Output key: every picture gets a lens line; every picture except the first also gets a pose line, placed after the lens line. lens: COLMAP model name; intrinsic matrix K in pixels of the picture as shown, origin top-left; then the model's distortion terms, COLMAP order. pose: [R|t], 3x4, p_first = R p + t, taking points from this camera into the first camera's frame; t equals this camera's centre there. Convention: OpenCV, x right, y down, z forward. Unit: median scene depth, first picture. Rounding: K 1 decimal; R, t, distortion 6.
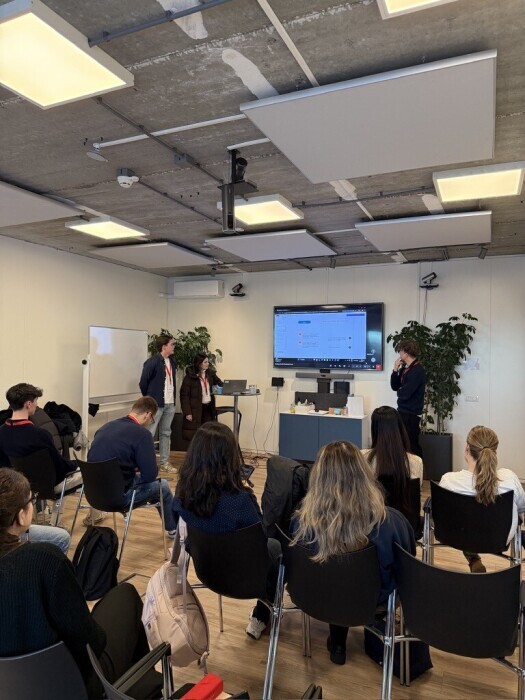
lens RADIAL K [[494.0, 0, 261.2], [0, 494.0, 348.9], [0, 0, 1]] dist [0.080770, -0.101655]
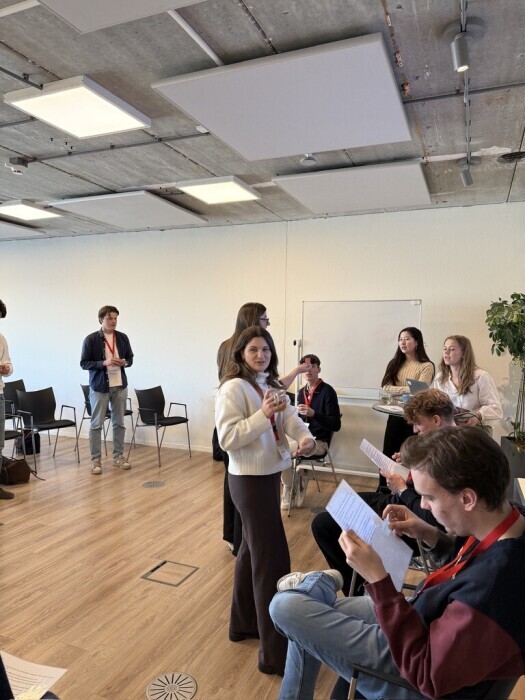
lens RADIAL K [[498.0, 0, 265.0], [0, 498.0, 352.4], [0, 0, 1]] dist [0.049616, -0.052399]
pose [[0.031141, 0.028363, -0.999112, 0.522958], [-0.004763, 0.999590, 0.028228, 0.018547], [0.999504, 0.003880, 0.031264, 0.924173]]
